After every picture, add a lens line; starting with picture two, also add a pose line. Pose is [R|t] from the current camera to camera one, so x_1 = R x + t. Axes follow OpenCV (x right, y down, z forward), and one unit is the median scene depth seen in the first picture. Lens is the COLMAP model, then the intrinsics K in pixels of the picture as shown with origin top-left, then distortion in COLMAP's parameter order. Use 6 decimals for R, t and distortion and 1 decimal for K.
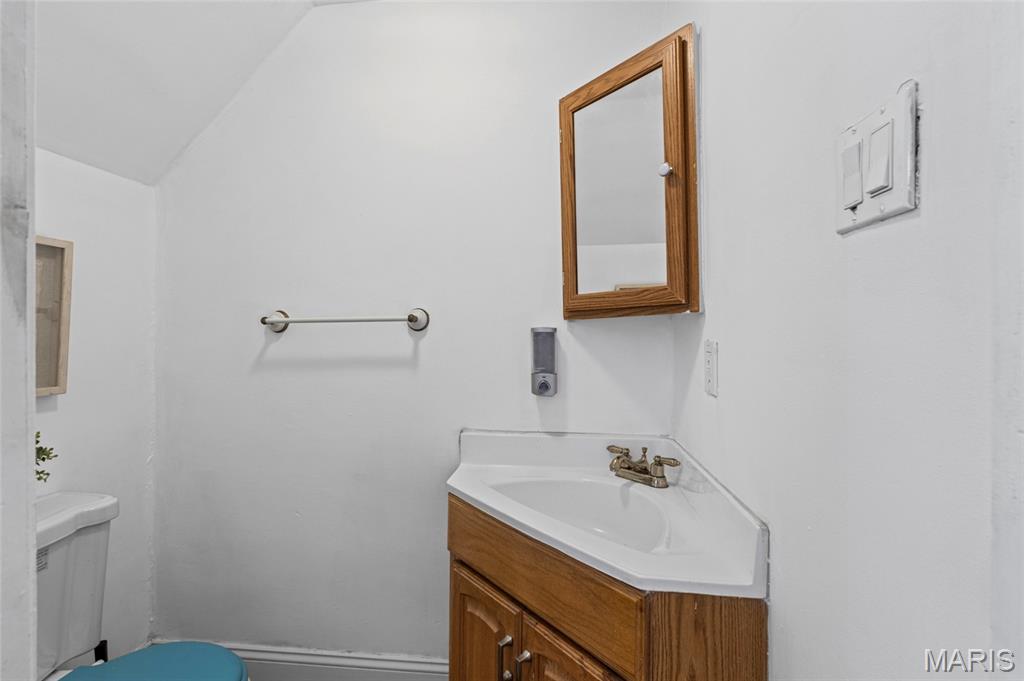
lens RADIAL K [[463.5, 0, 511.0], [0, 463.5, 342.8], [0, 0, 1]] dist [0.001536, 0.000605]
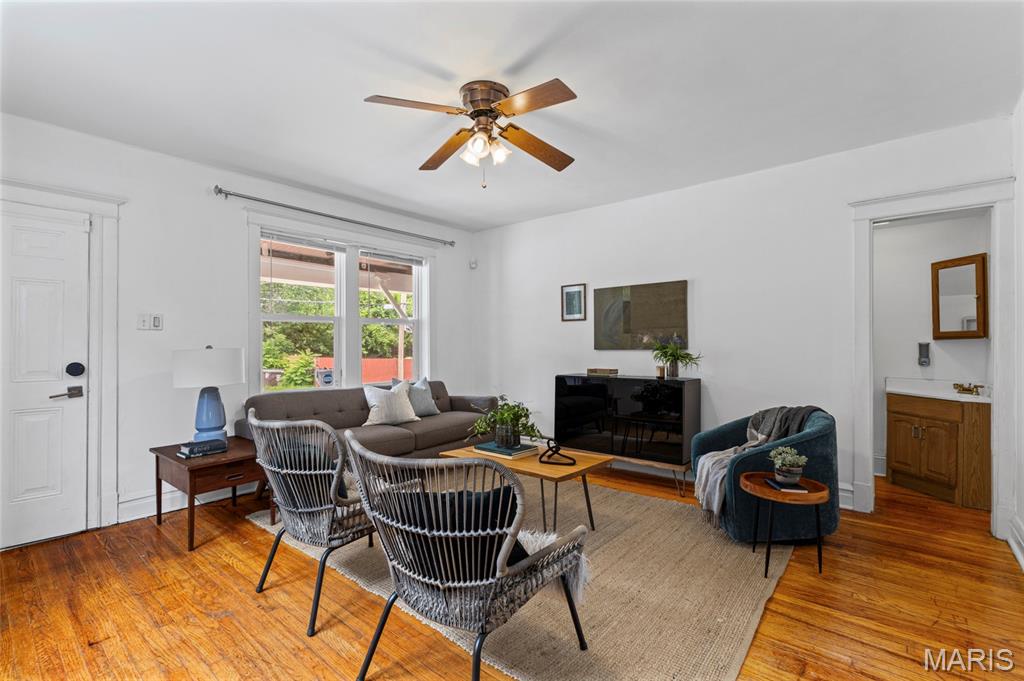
lens RADIAL K [[463.5, 0, 512.8], [0, 463.5, 341.3], [0, 0, 1]] dist [0.001536, 0.000605]
pose [[0.840272, -0.001305, -0.542163, -0.520871], [0.004577, 0.999979, 0.004687, -0.066517], [0.542146, -0.006420, 0.840260, -2.864526]]
